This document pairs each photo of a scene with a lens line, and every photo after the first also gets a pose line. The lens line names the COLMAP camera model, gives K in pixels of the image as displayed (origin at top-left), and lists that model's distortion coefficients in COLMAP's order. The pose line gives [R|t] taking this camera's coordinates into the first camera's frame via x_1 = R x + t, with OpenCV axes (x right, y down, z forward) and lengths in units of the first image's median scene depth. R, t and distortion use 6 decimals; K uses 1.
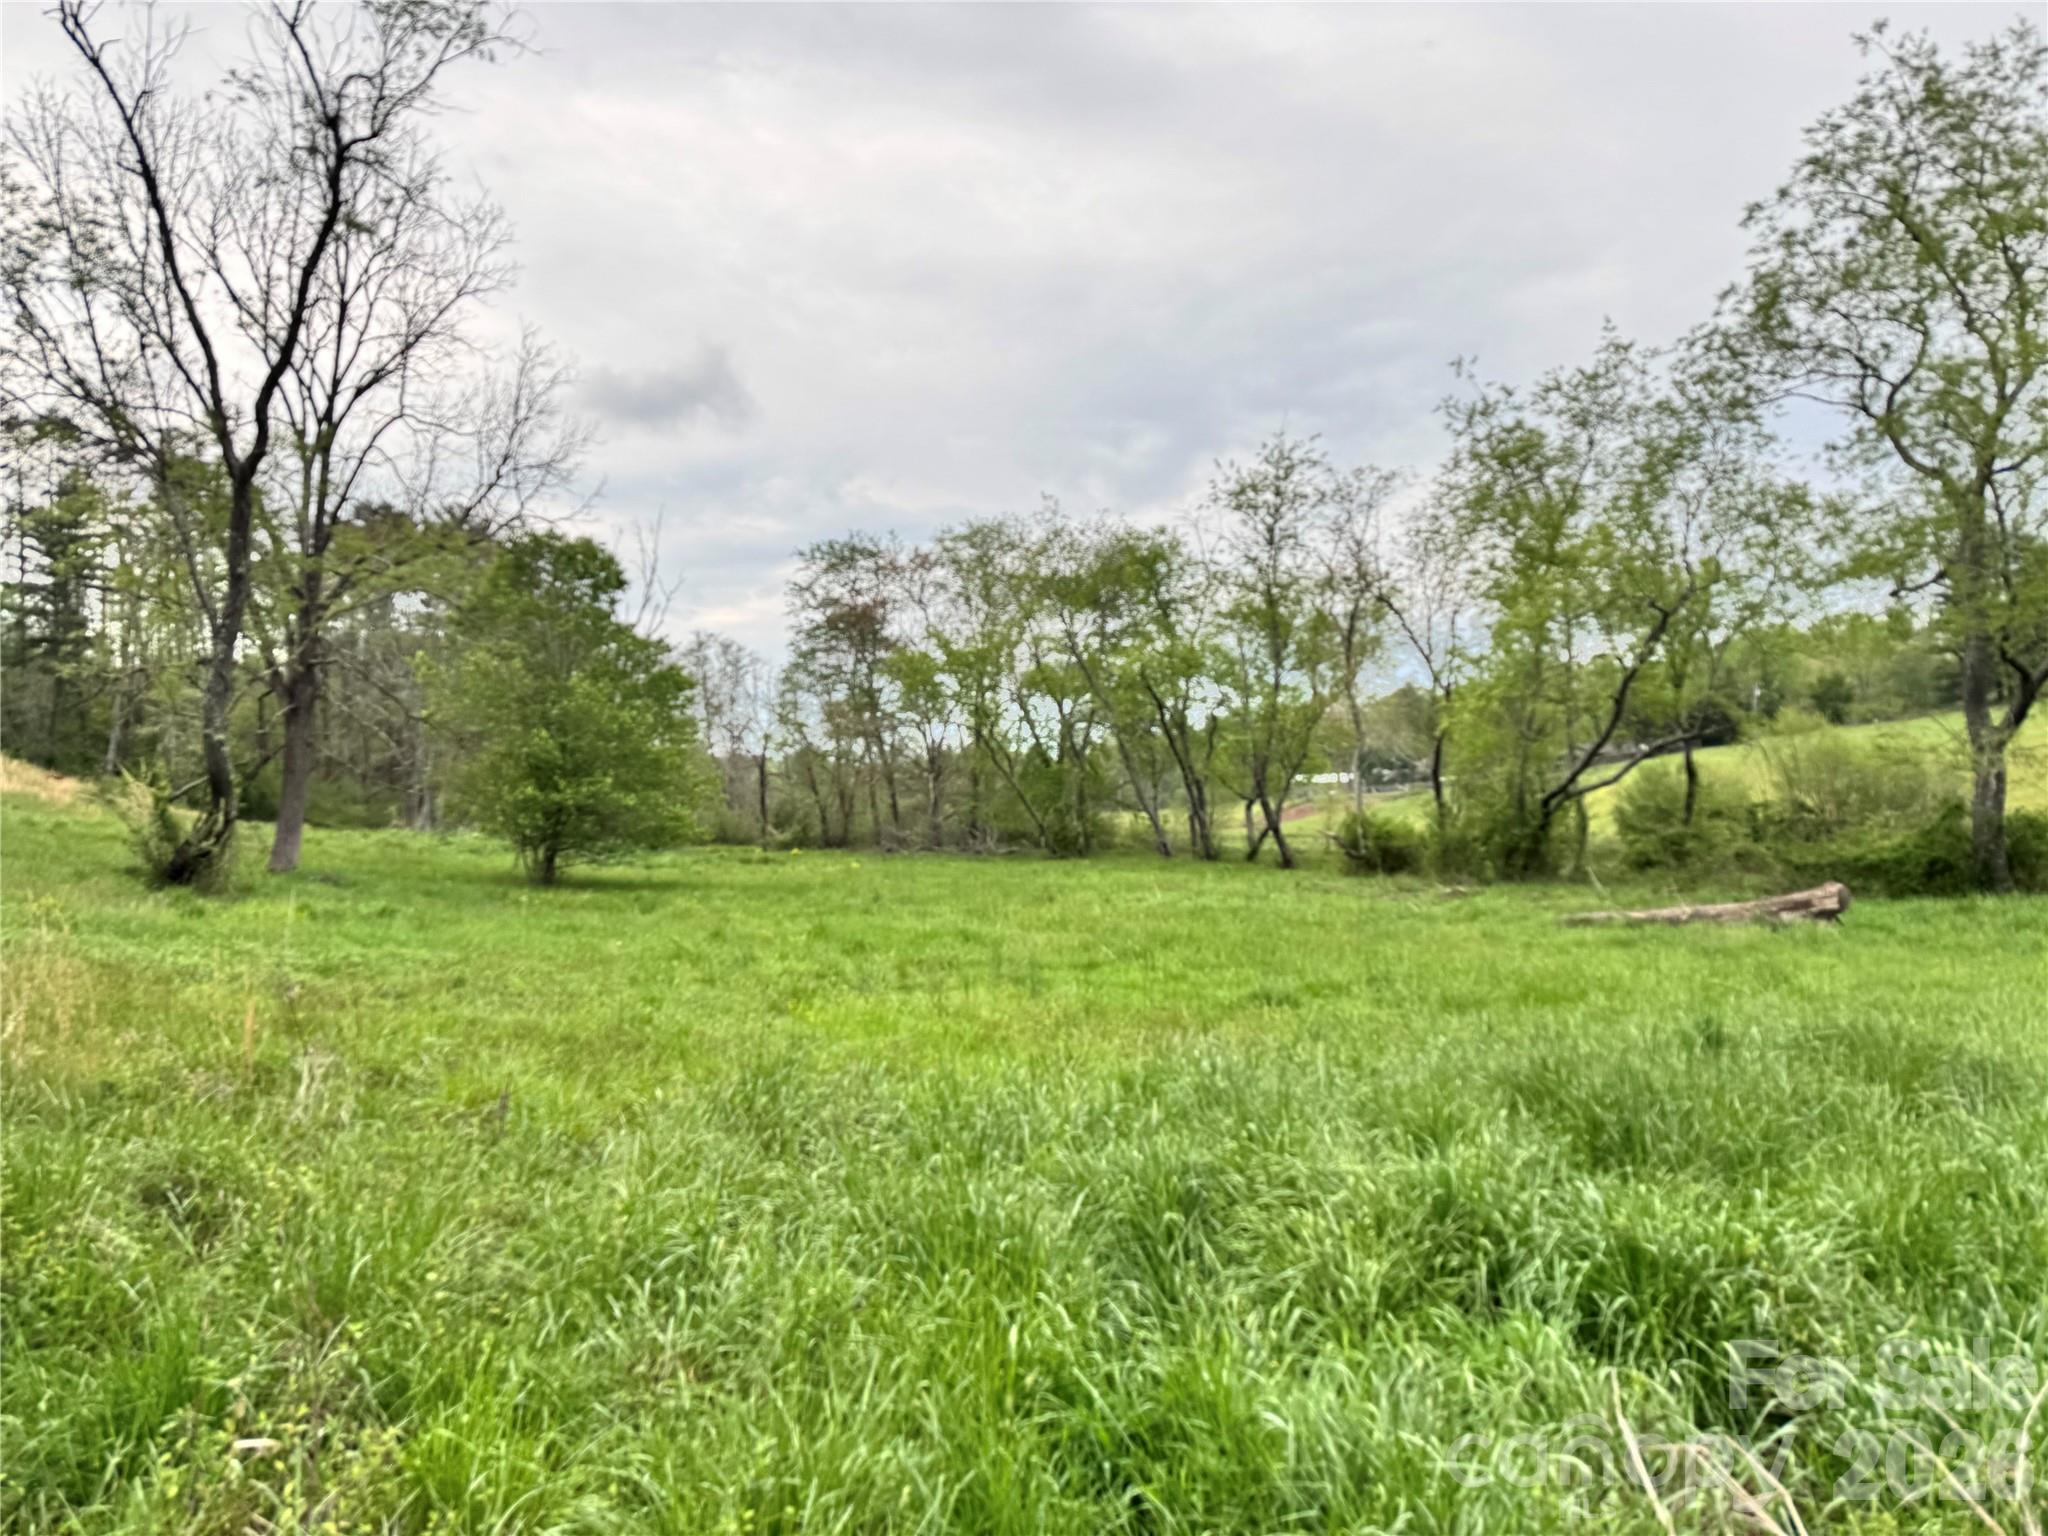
lens RADIAL K [[1417.7, 0, 1027.7], [0, 1417.7, 784.9], [0, 0, 1]] dist [0.034896, -0.031193]
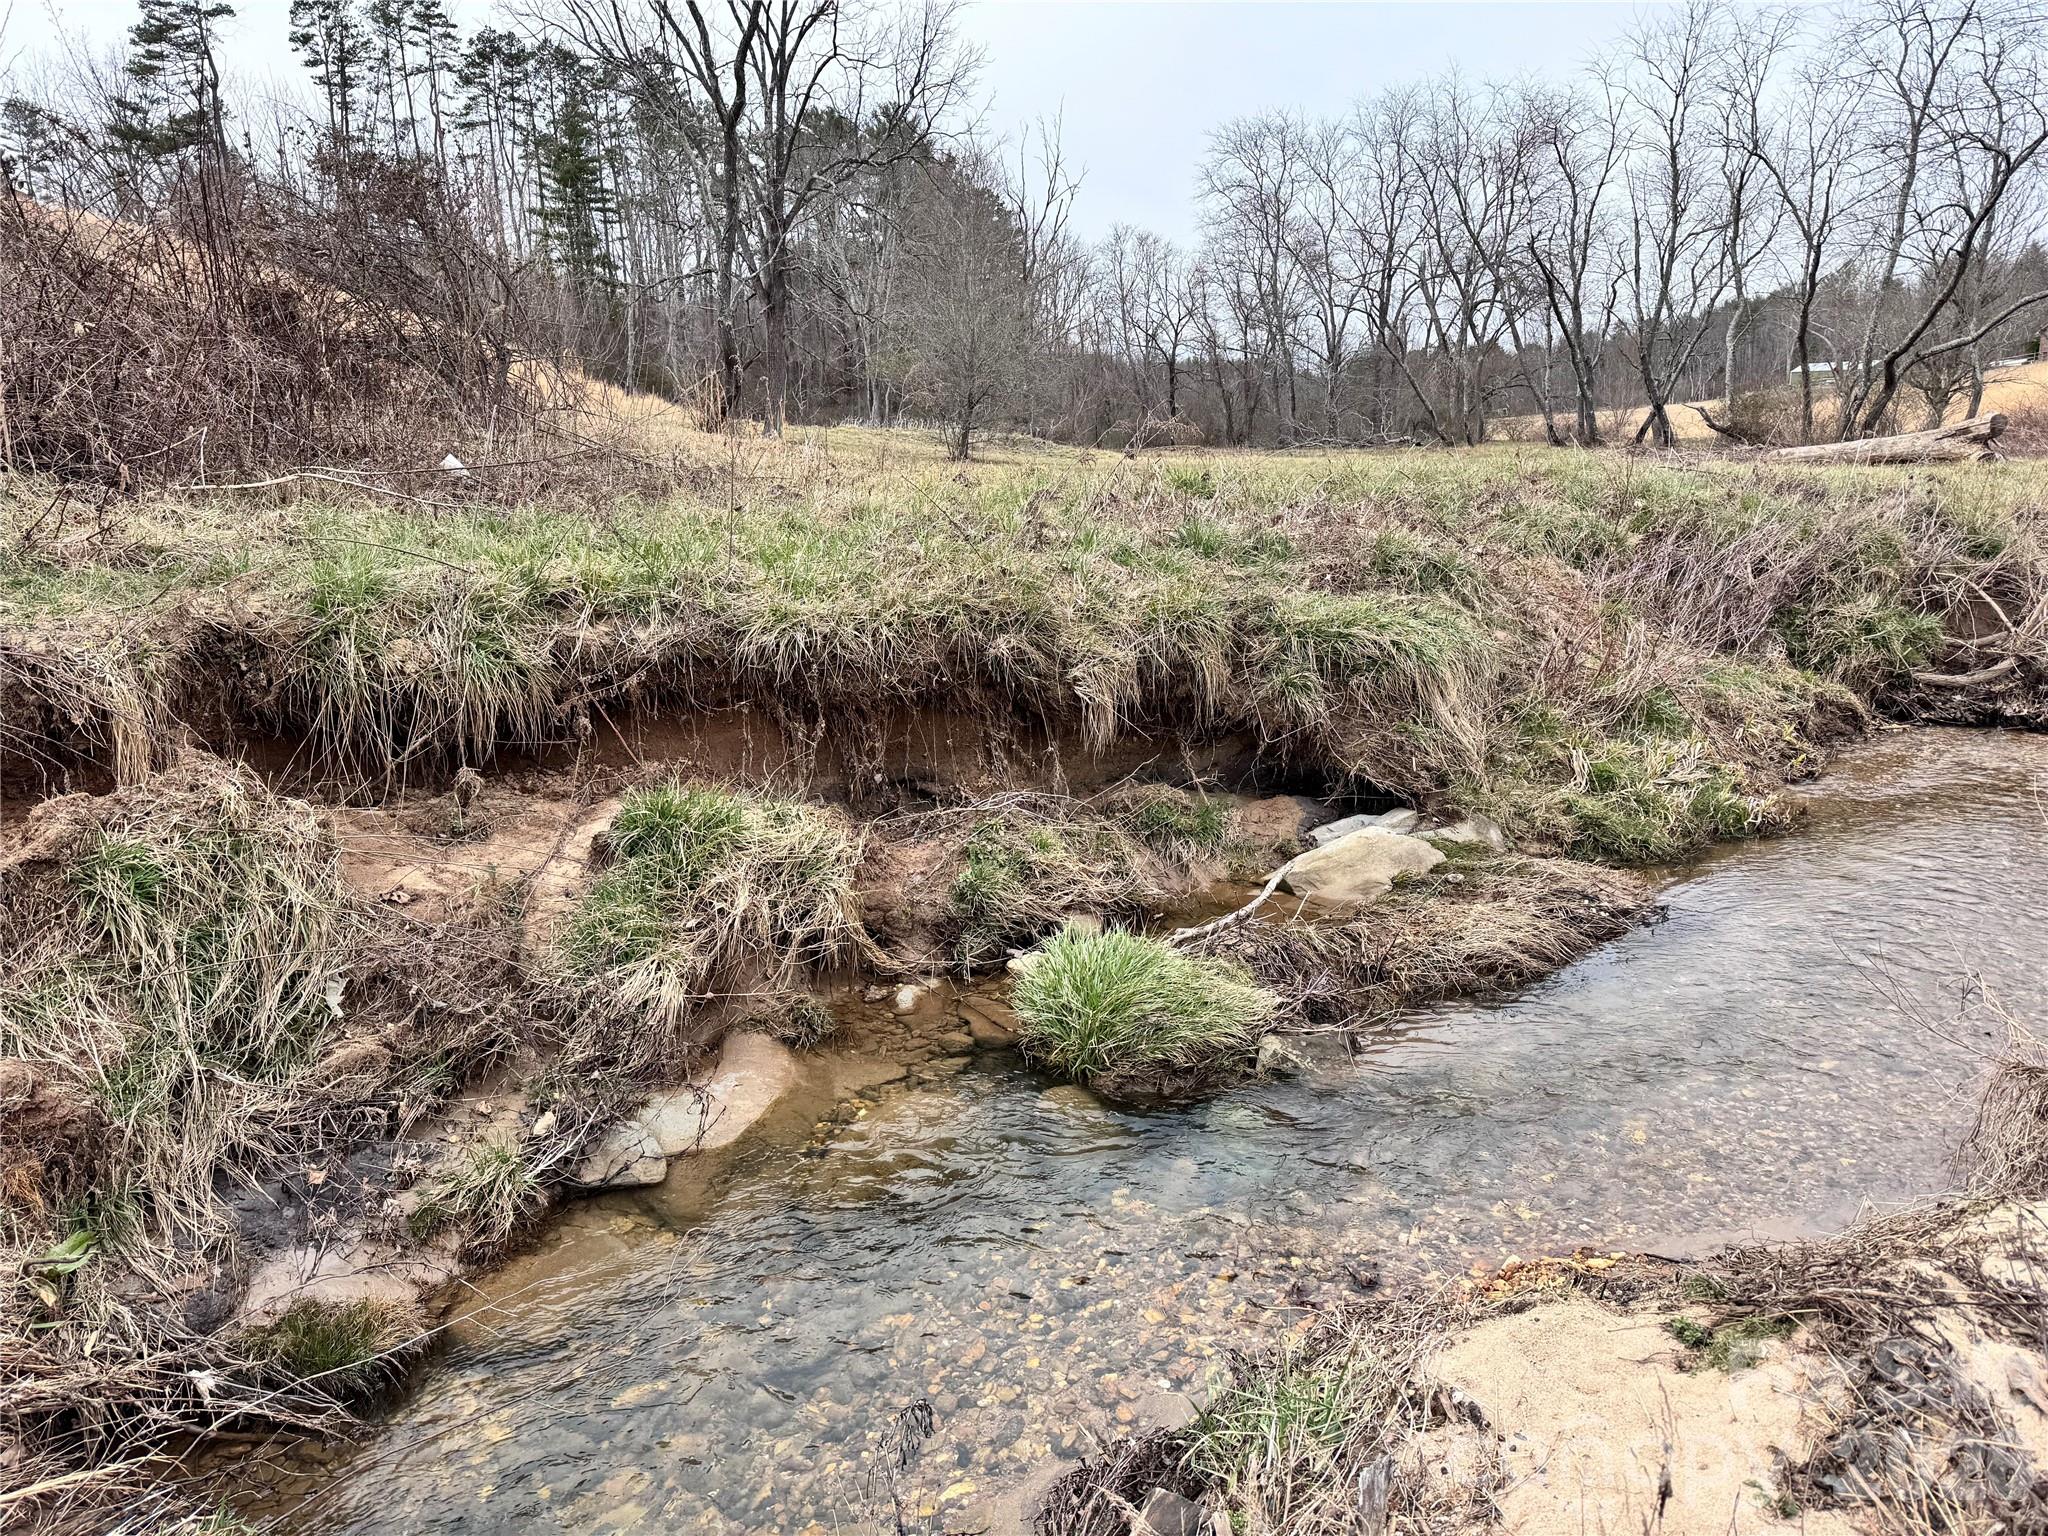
lens RADIAL K [[1417.7, 0, 1022.1], [0, 1417.7, 767.2], [0, 0, 1]] dist [0.034896, -0.031193]
pose [[0.954576, 0.060926, -0.291672, 0.097447], [0.016393, 0.966652, 0.255569, 0.021865], [0.297516, -0.248741, 0.921744, -0.209008]]
